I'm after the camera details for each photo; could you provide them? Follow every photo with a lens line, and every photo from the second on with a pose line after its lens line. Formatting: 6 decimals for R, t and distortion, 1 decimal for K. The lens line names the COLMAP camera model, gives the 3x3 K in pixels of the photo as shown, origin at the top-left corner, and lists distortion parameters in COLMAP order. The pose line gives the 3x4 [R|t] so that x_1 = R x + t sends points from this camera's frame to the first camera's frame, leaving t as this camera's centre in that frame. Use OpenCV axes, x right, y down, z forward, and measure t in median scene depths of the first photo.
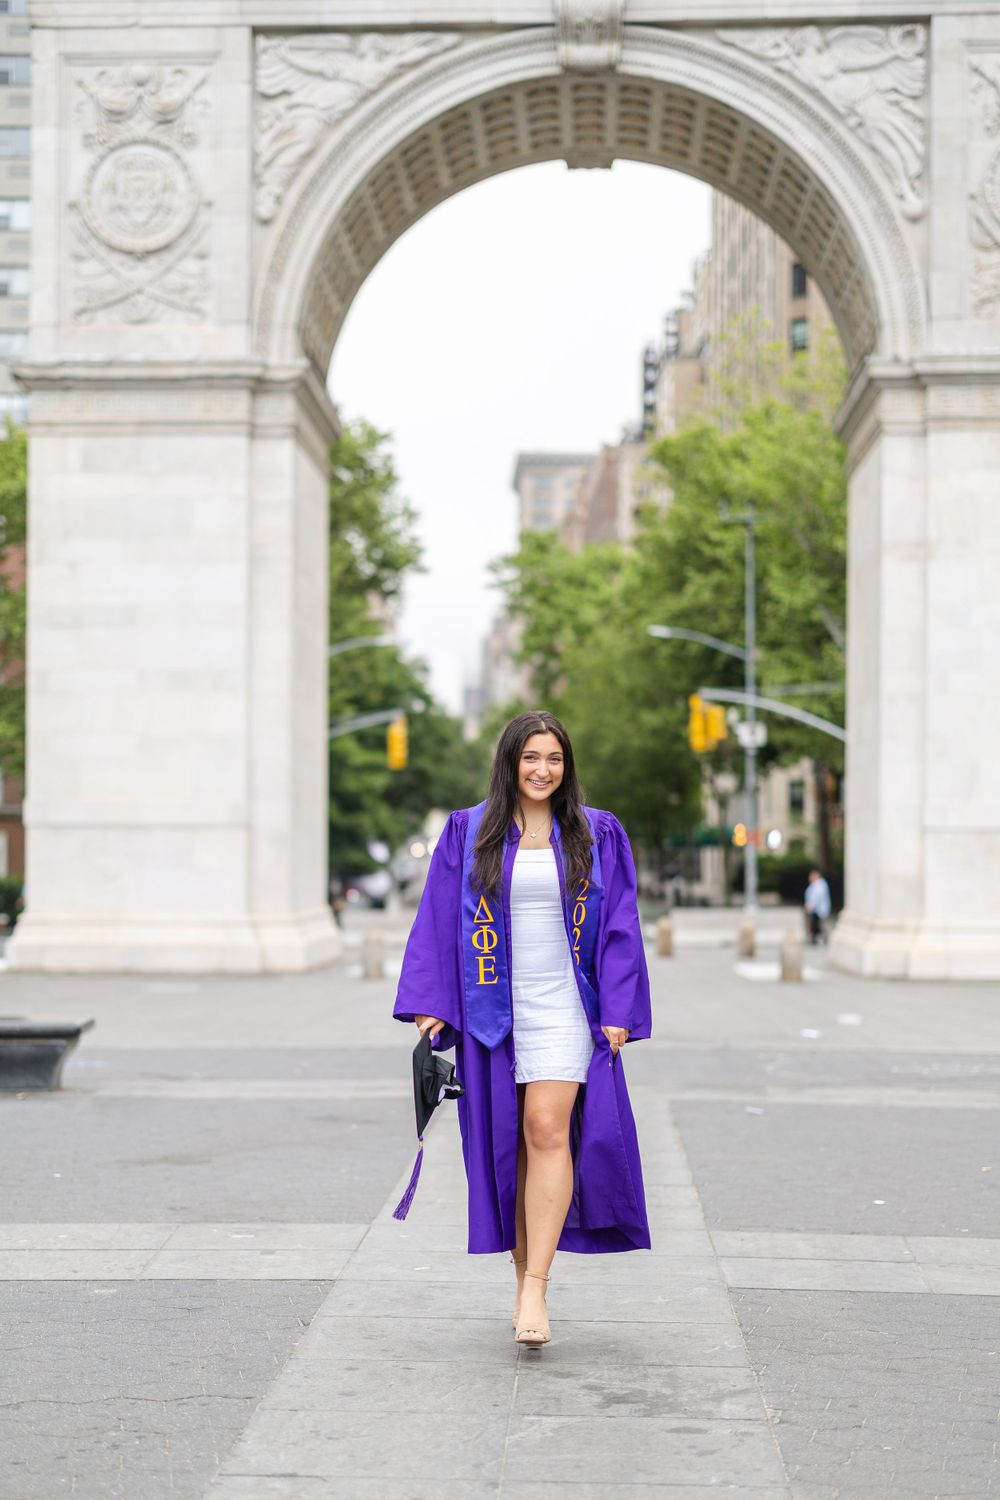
lens RADIAL K [[2579.8, 0, 440.1], [0, 2579.8, 816.9], [0, 0, 1]] dist [0.018175, 0.102891]
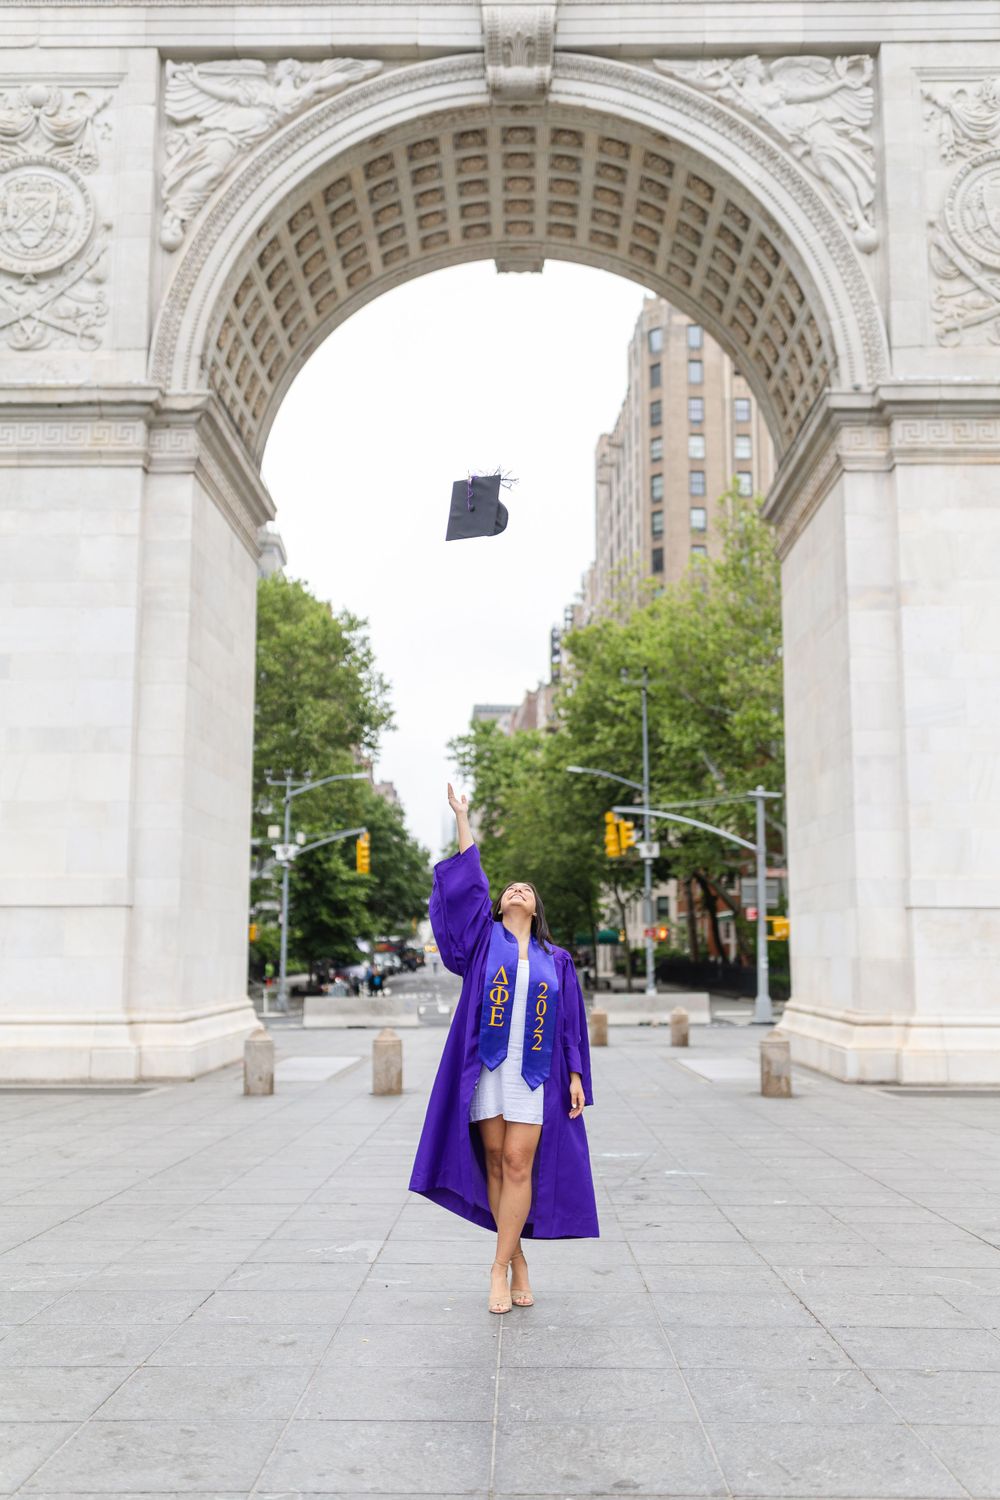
lens RADIAL K [[1402.7, 0, 500.0], [0, 1402.7, 750.0], [0, 0, 1]] dist [0.002536, 0.003755]
pose [[0.999019, 0.003094, 0.044170, 0.028676], [0.002580, 0.991792, -0.127835, 0.011863], [-0.044203, 0.127823, 0.990811, 0.522488]]
